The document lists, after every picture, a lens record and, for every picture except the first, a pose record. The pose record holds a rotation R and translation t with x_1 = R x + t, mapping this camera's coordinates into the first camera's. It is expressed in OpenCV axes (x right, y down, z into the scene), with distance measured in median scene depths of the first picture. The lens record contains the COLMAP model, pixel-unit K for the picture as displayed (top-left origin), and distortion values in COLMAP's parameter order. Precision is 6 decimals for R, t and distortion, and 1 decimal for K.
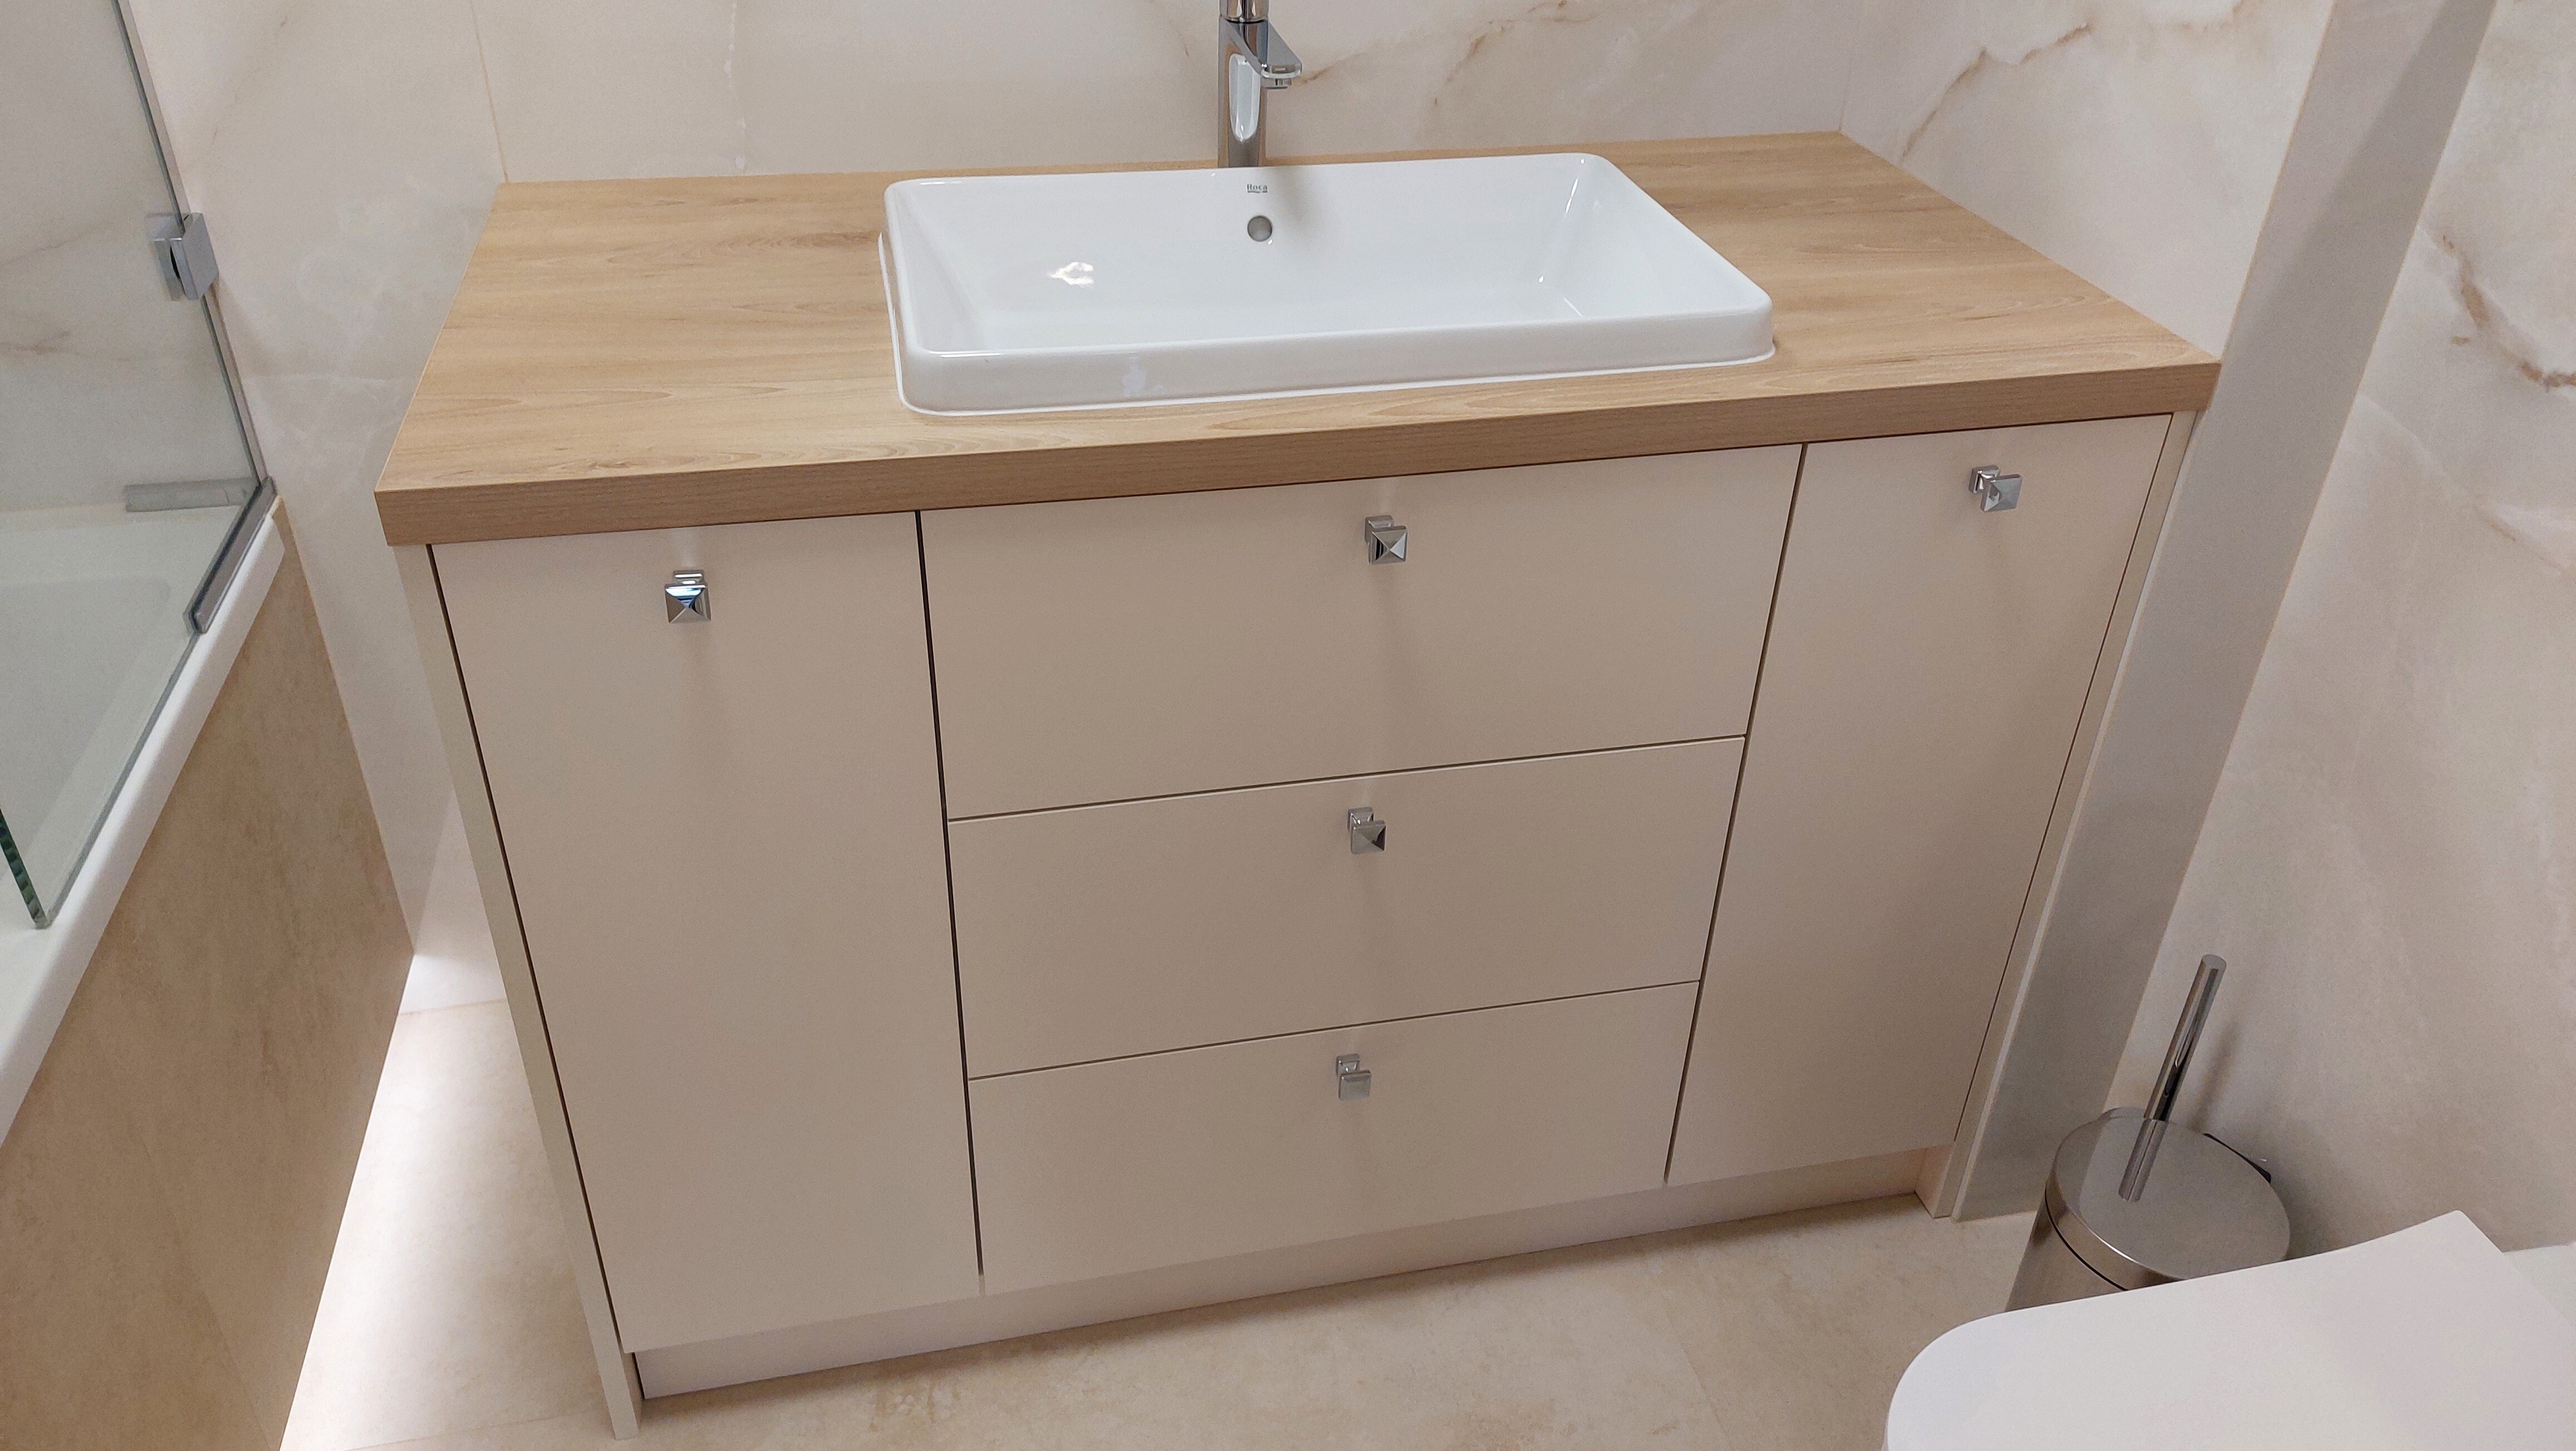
lens RADIAL K [[1889.1, 0, 1288.0], [0, 1889.1, 725.5], [0, 0, 1]] dist [0.097254, -0.028796]
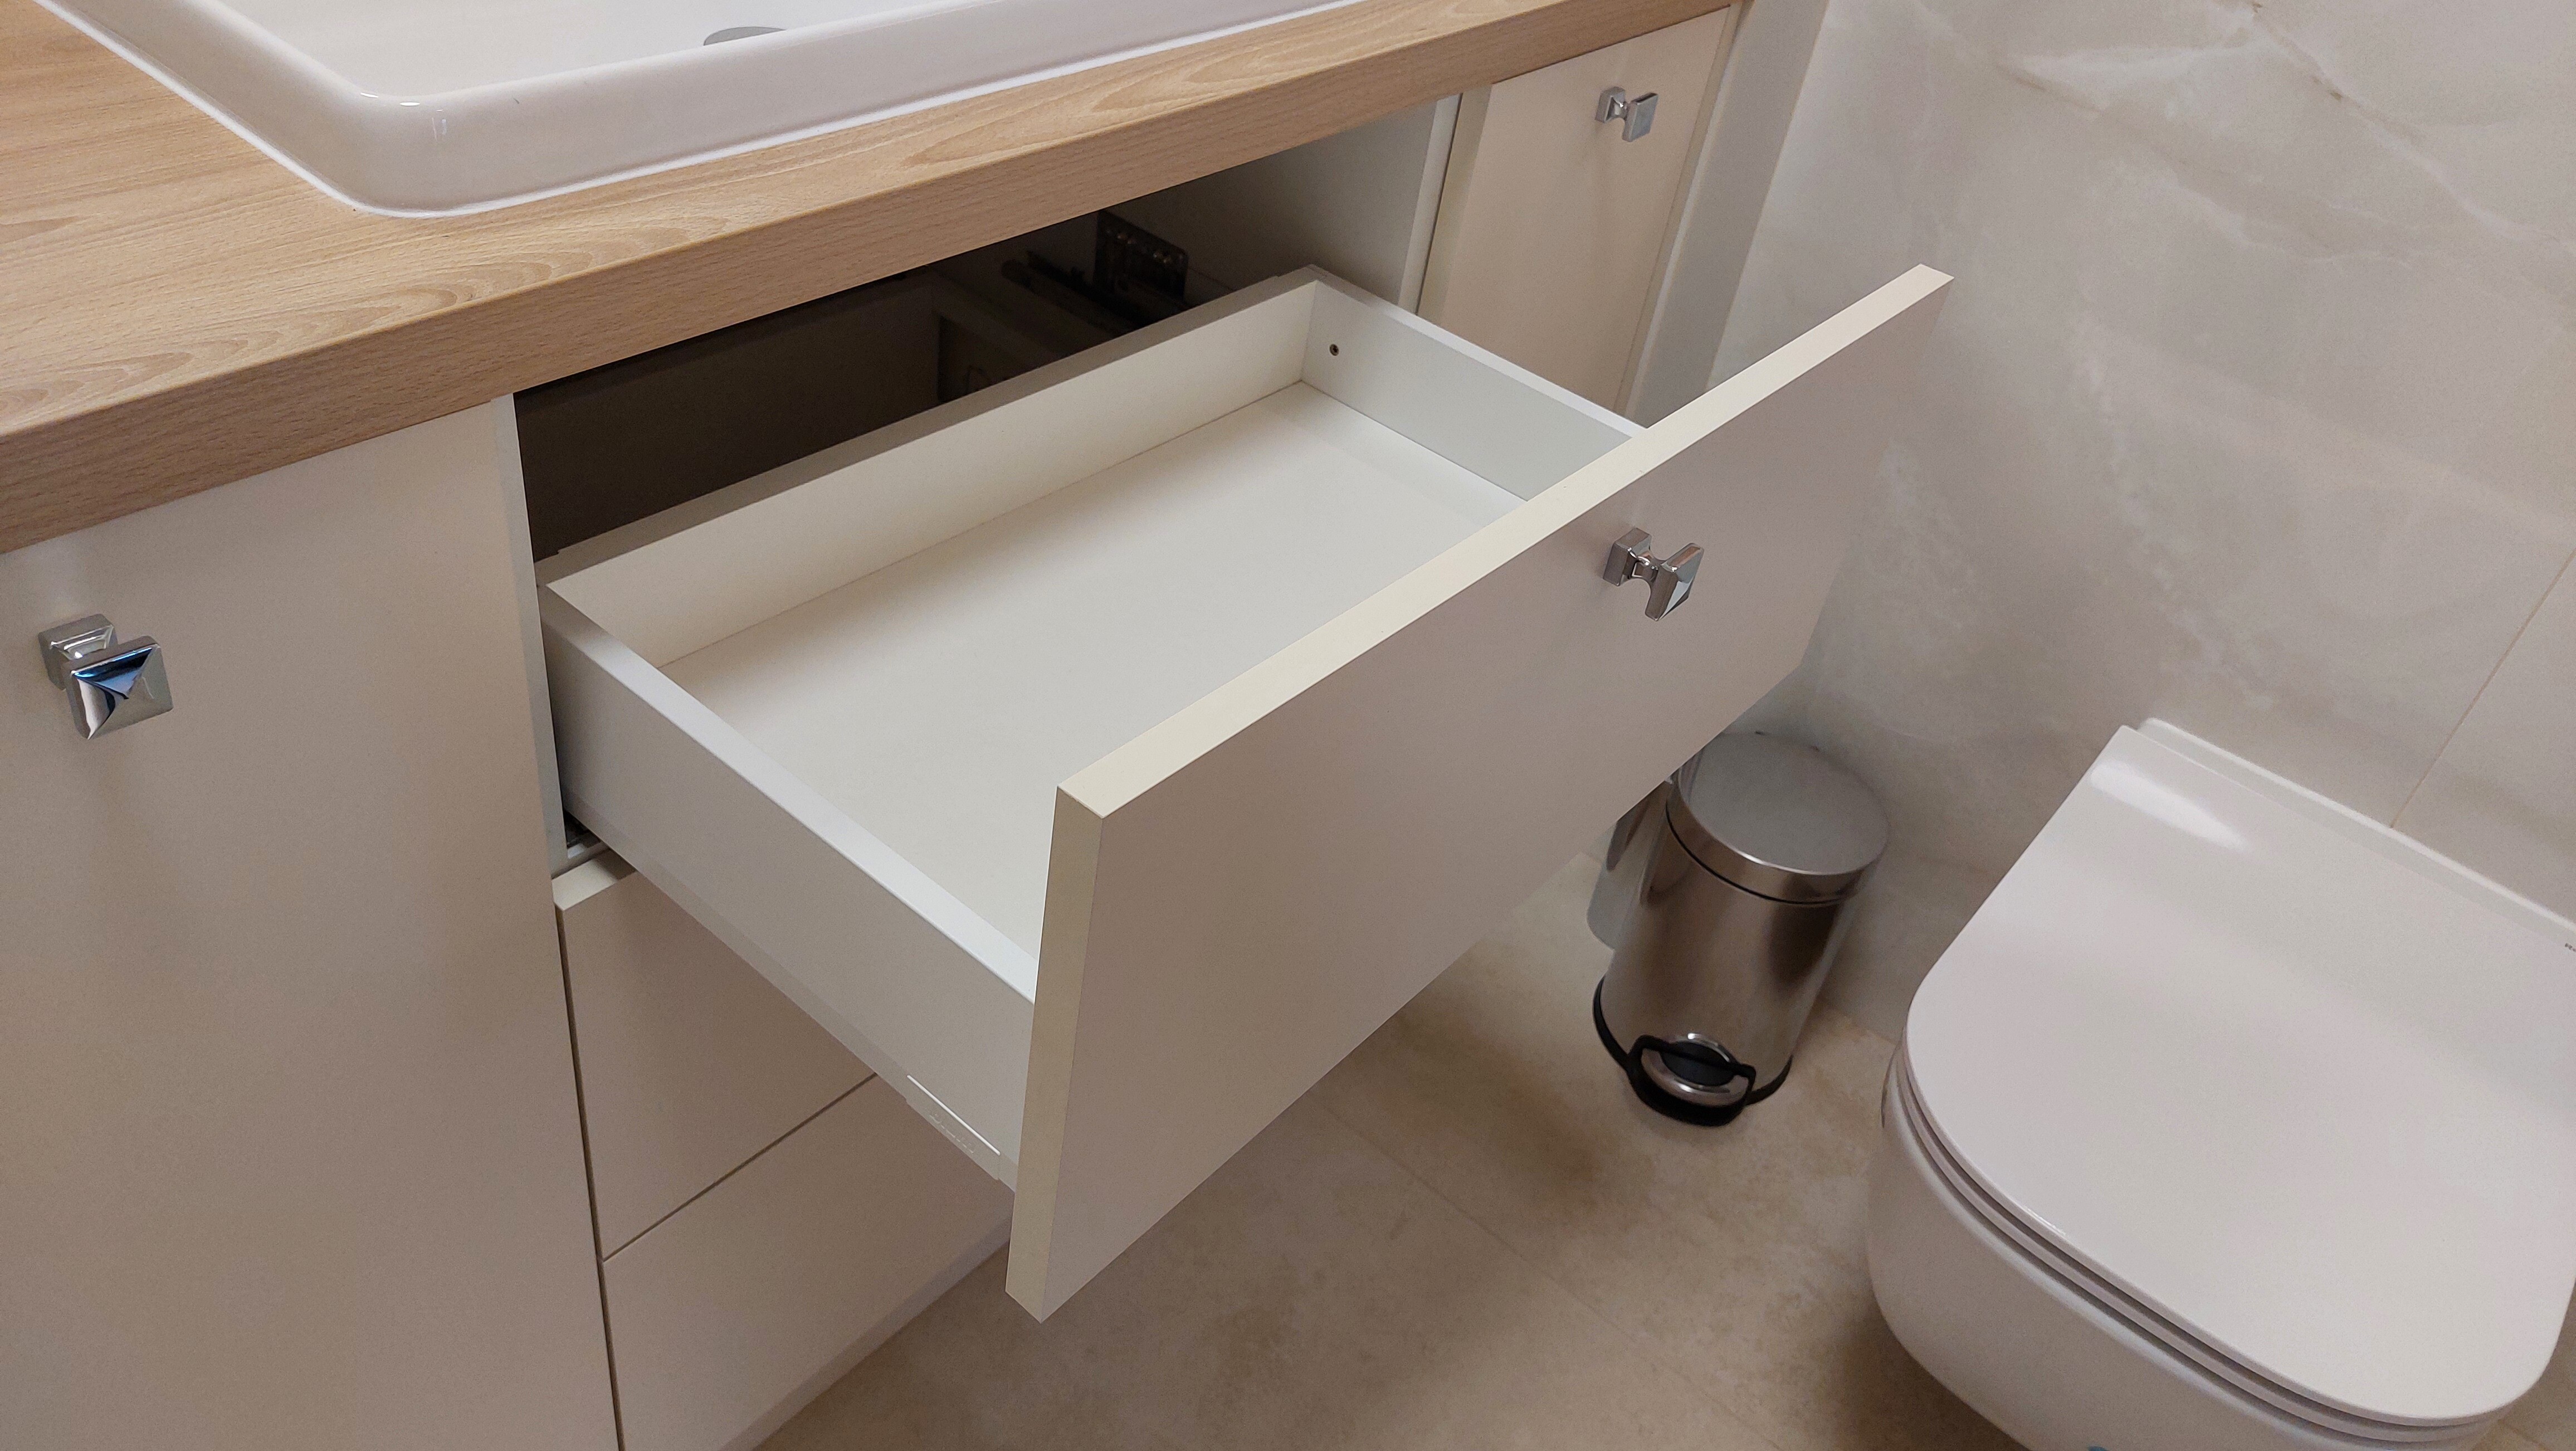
lens RADIAL K [[1866.4, 0, 1288.0], [0, 1866.4, 725.5], [0, 0, 1]] dist [0.074704, -0.087798]
pose [[0.778132, -0.313811, 0.544089, -0.329483], [0.228171, 0.948295, 0.220622, -0.088739], [-0.585191, -0.047528, 0.809501, 0.412617]]
